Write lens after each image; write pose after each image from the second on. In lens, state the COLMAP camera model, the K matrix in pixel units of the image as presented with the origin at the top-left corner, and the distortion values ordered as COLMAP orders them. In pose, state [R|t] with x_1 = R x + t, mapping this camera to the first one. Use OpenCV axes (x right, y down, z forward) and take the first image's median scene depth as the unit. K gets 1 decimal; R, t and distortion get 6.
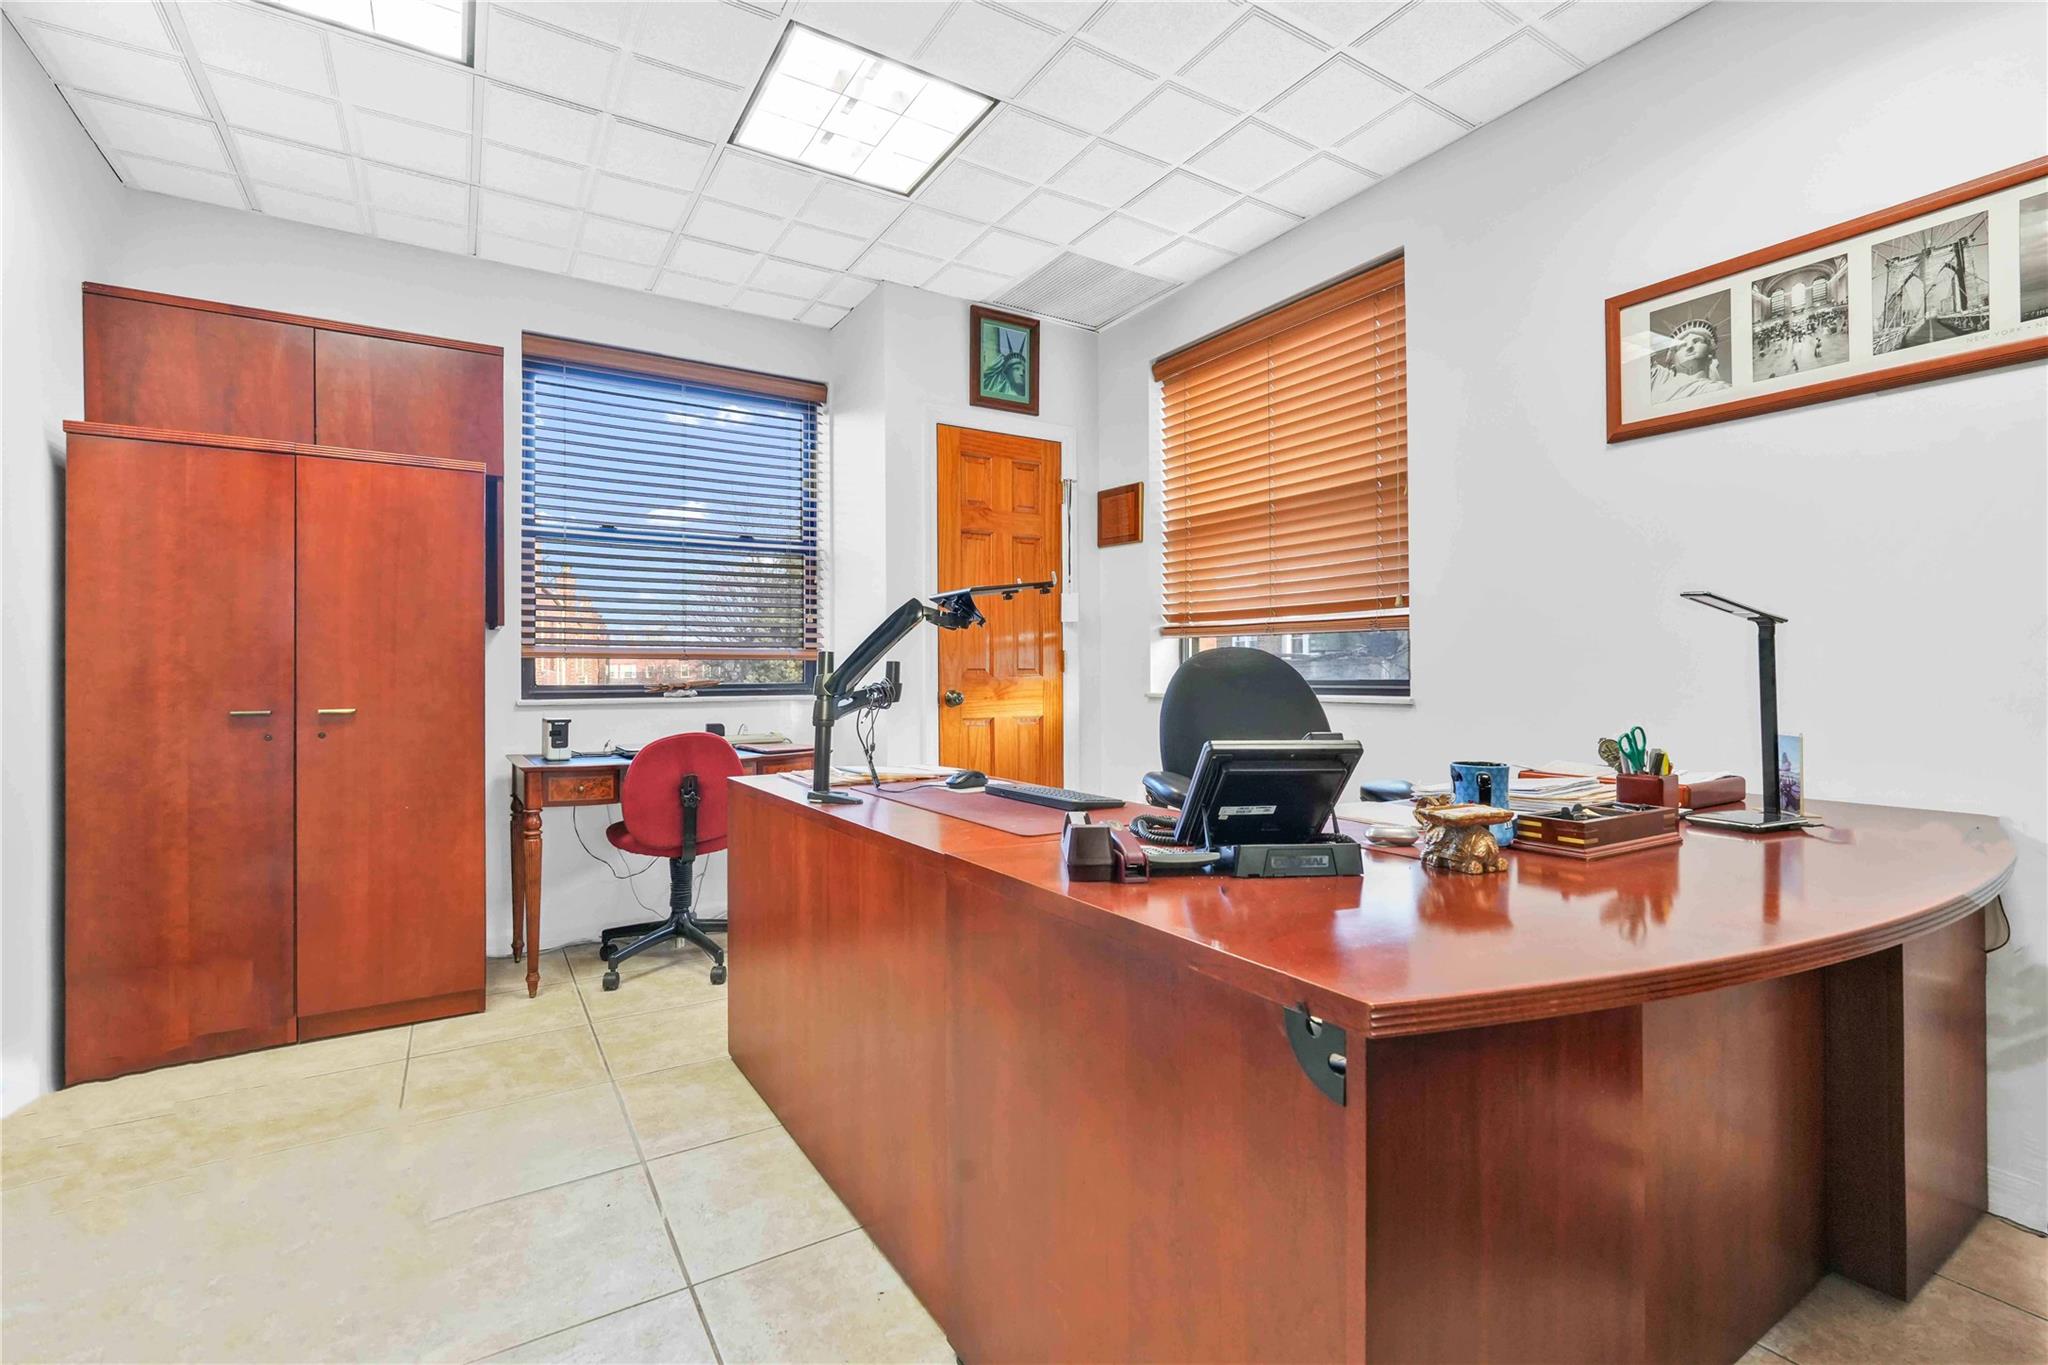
lens RADIAL K [[902.8, 0, 1023.9], [0, 902.8, 677.5], [0, 0, 1]] dist [-0.011485, 0.004879]
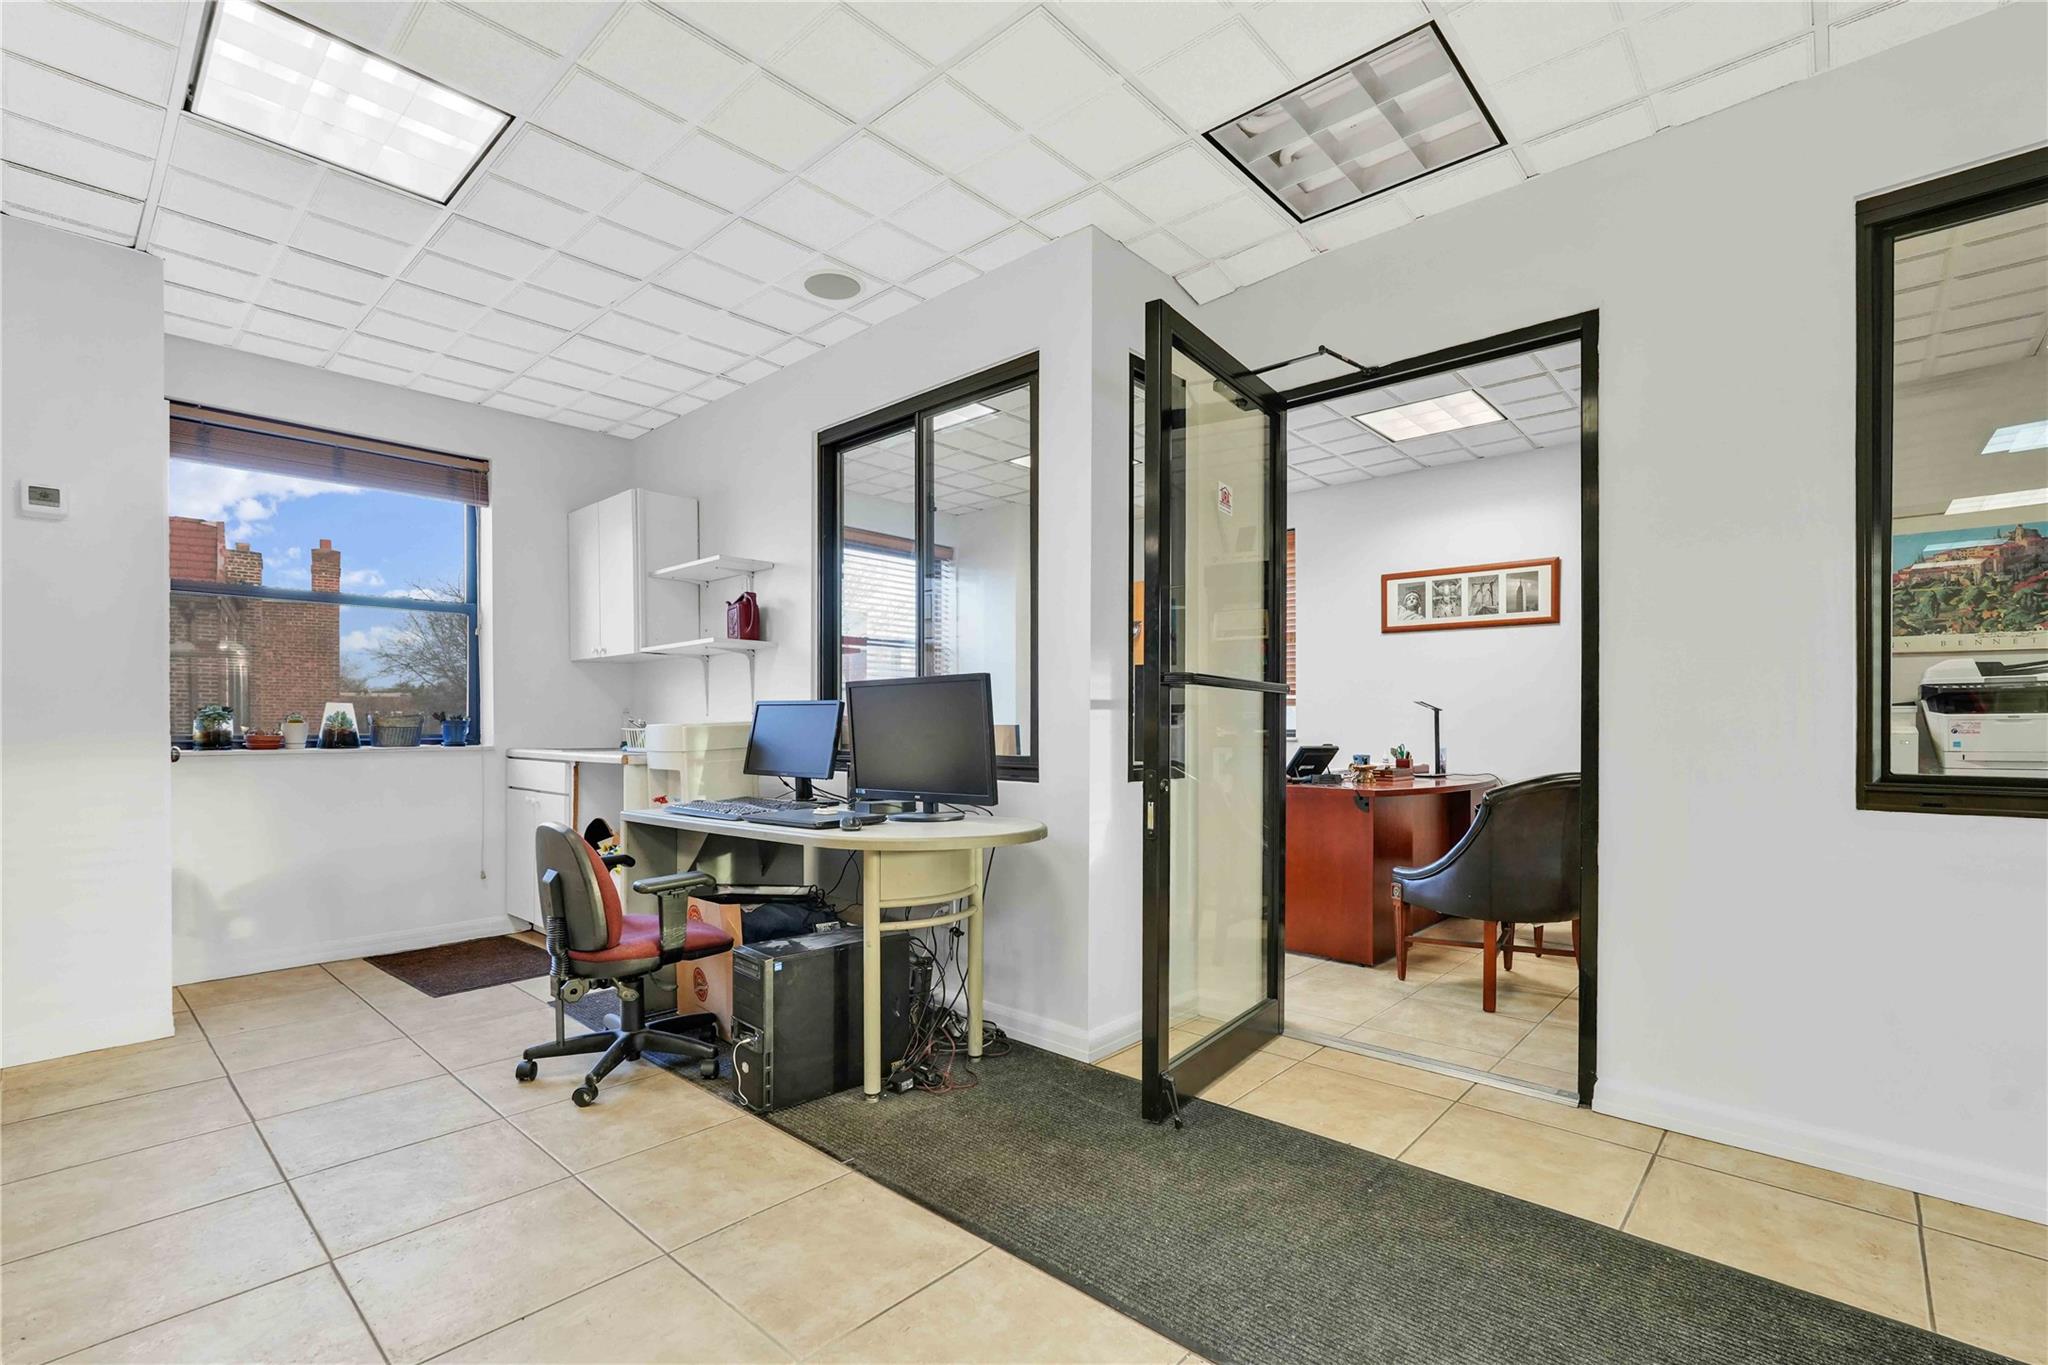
lens RADIAL K [[902.8, 0, 1033.0], [0, 902.8, 731.4], [0, 0, 1]] dist [-0.011485, 0.004879]
pose [[0.962653, 0.003970, 0.270709, -1.098711], [-0.004517, 0.999989, 0.001398, 0.010199], [-0.270700, -0.002569, 0.962660, -1.310383]]
